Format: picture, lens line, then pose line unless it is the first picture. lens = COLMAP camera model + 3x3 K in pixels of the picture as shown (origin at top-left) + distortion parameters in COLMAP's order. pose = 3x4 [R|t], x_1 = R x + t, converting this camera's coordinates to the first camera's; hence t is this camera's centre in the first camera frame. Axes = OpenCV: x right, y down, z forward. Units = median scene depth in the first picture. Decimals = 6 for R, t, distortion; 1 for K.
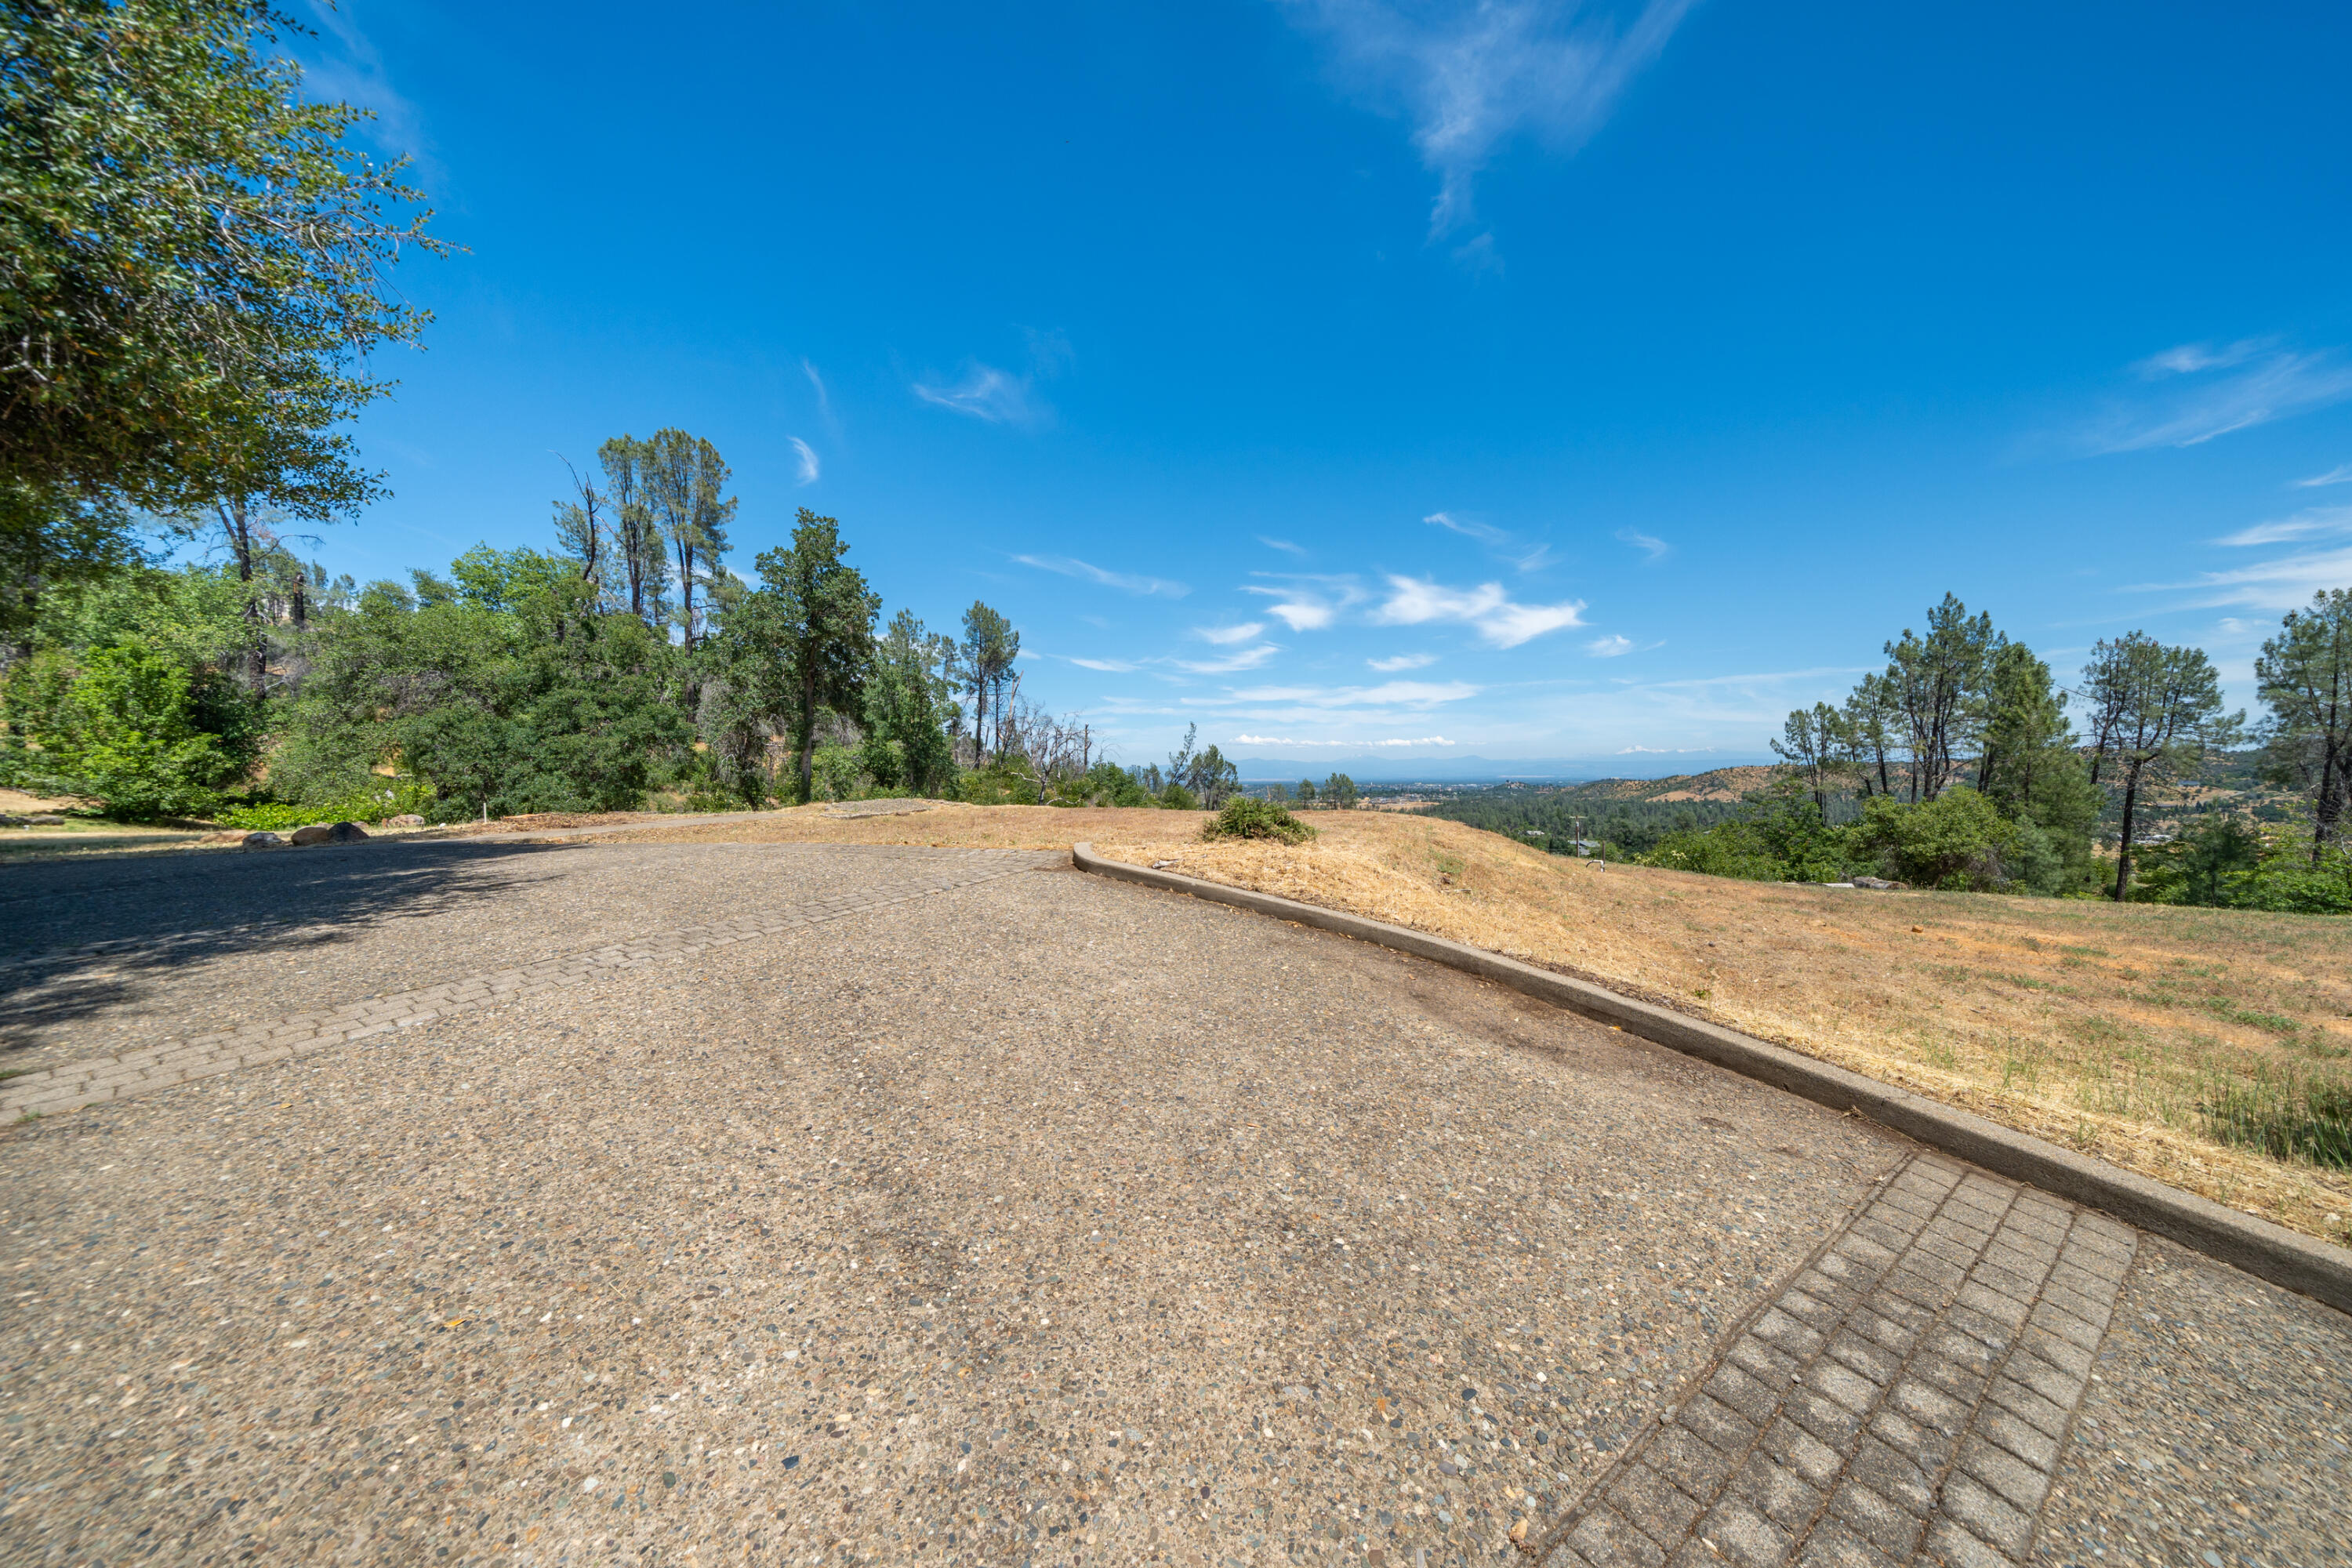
lens RADIAL K [[817.2, 0, 1177.7], [0, 817.2, 782.1], [0, 0, 1]] dist [-0.002072, -0.000227]
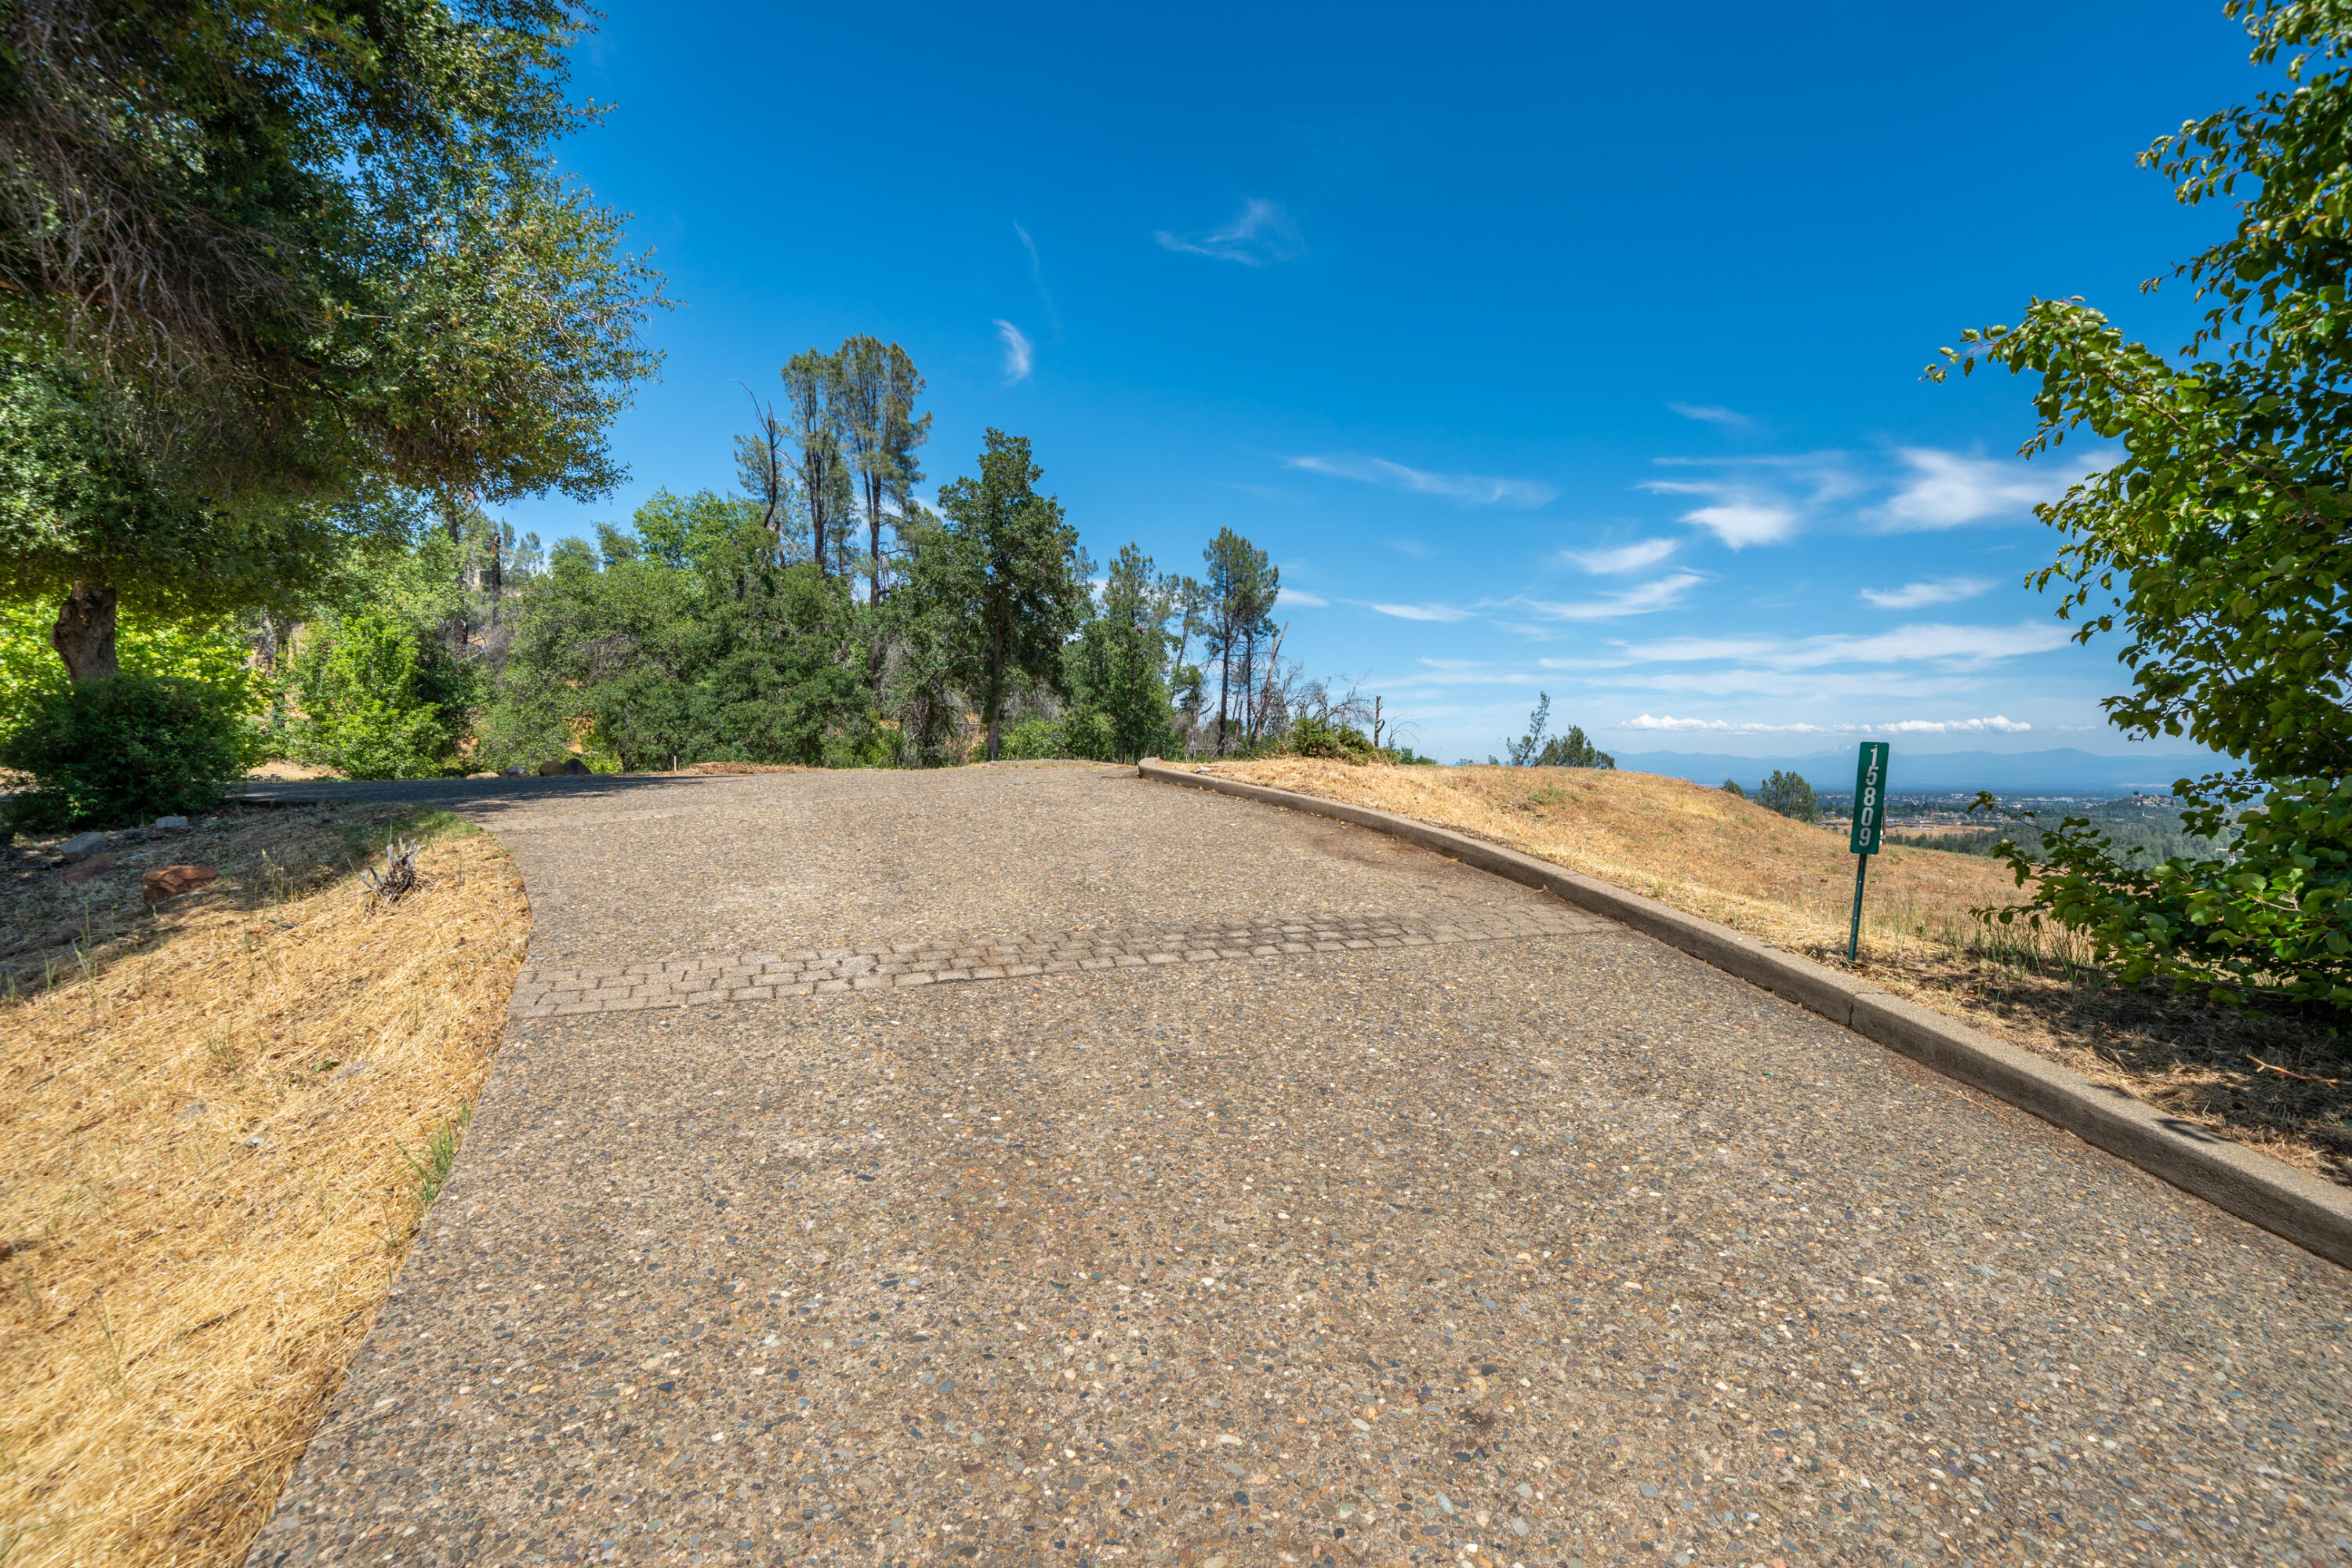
lens RADIAL K [[1194.8, 0, 1166.2], [0, 1194.8, 778.4], [0, 0, 1]] dist [0.008737, 0.000403]
pose [[0.954248, 0.012430, -0.298757, 0.059193], [-0.014255, 0.999891, -0.003931, 0.017065], [0.298675, 0.008010, 0.954321, -0.078906]]
